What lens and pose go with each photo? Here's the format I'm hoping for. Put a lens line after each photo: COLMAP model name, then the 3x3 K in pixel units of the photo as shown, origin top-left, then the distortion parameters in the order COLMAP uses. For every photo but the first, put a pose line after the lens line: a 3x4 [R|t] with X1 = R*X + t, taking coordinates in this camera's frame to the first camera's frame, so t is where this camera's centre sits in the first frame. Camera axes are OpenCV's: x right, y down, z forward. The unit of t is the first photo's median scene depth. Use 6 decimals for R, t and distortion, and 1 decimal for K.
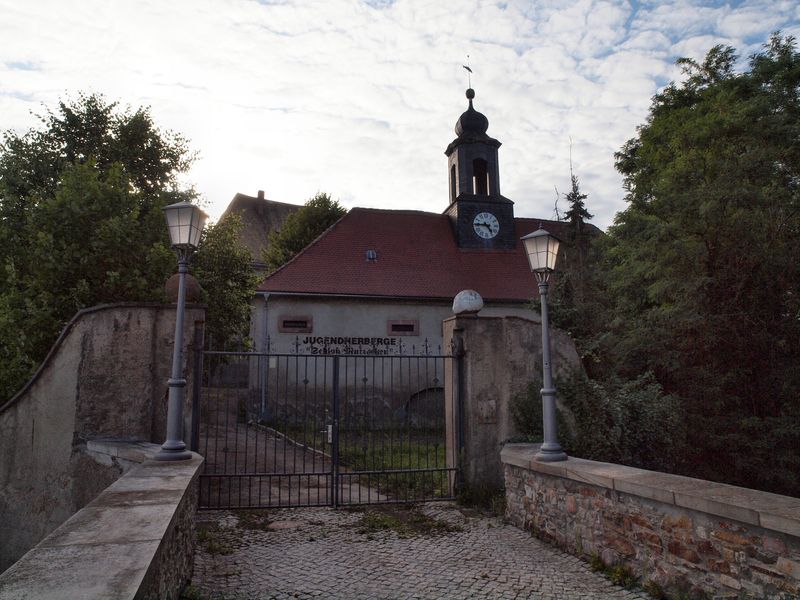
lens RADIAL K [[538.0, 0, 383.4], [0, 538.0, 300.7], [0, 0, 1]] dist [-0.002387, 0.001578]
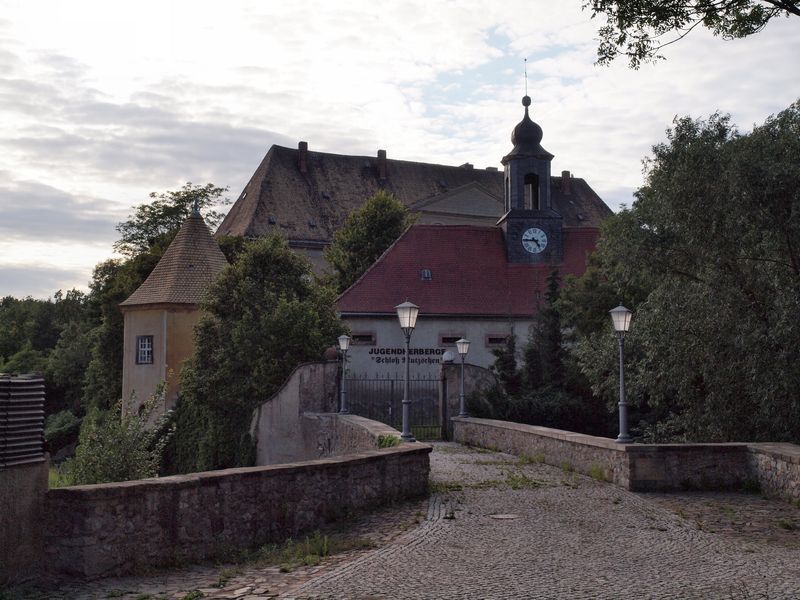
lens RADIAL K [[1097.7, 0, 400.0], [0, 1097.7, 300.0], [0, 0, 1]] dist [0.056465, 0.021785]
pose [[0.995744, -0.003055, -0.092112, 0.126216], [0.010957, 0.996287, 0.085399, -0.213070], [0.091509, -0.086045, 0.992080, -1.216410]]
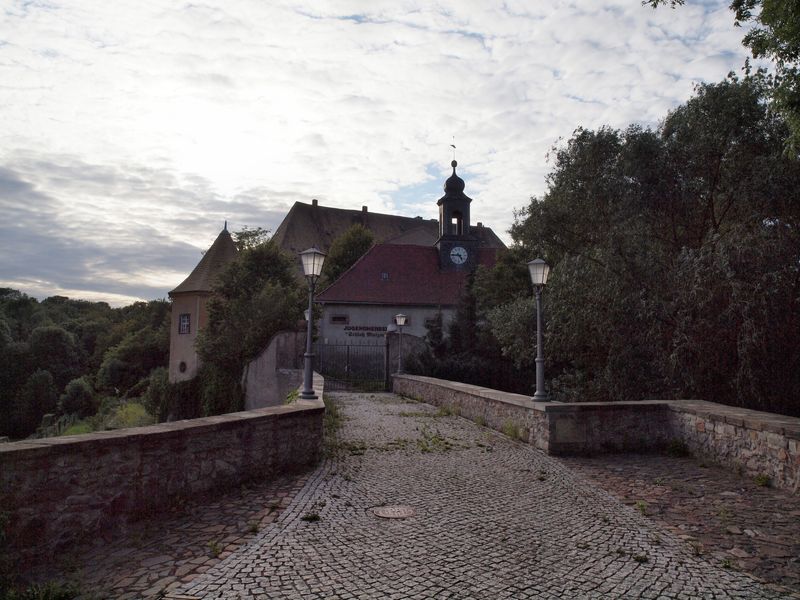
lens RADIAL K [[602.1, 0, 400.0], [0, 602.1, 300.0], [0, 0, 1]] dist [-0.100656, 0.091945]
pose [[0.997351, 0.008754, -0.072207, 0.148379], [-0.003800, 0.997646, 0.068464, -0.129651], [0.072636, -0.068008, 0.995037, -0.791680]]
